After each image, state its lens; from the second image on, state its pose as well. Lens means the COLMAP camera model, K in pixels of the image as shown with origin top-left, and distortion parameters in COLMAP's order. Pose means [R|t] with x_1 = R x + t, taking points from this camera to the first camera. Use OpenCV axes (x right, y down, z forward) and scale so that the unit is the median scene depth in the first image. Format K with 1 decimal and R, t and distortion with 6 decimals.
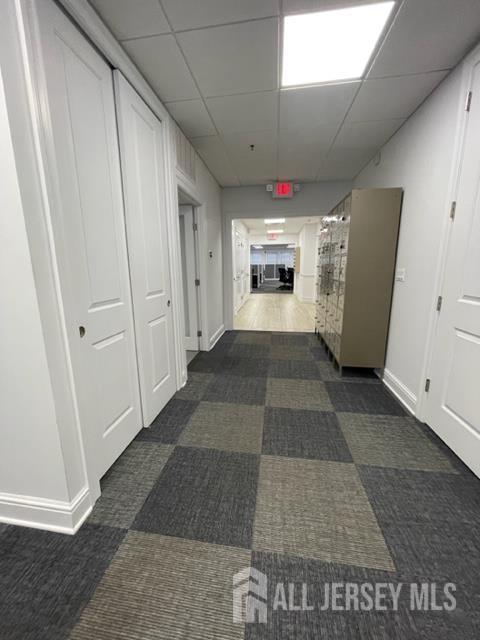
lens RADIAL K [[255.6, 0, 237.3], [0, 255.6, 320.6], [0, 0, 1]] dist [0.004740, 0.000146]
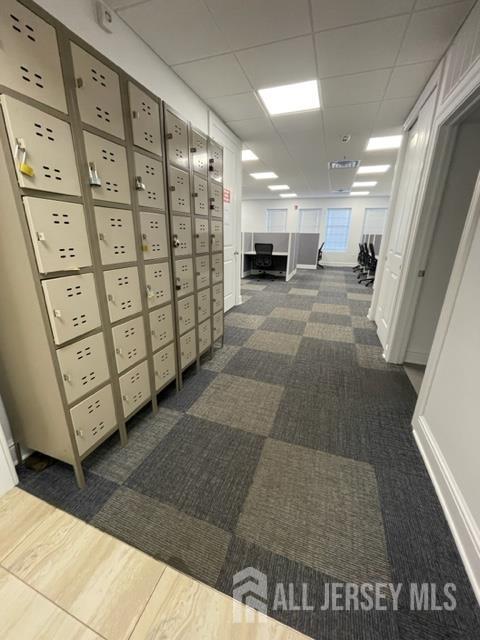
lens RADIAL K [[255.6, 0, 237.1], [0, 255.6, 319.5], [0, 0, 1]] dist [0.004740, 0.000146]
pose [[-0.978974, -0.063849, 0.193732, 0.380886], [0.043738, 0.861952, 0.505099, -0.919735], [-0.199238, 0.502953, -0.841037, 4.354164]]
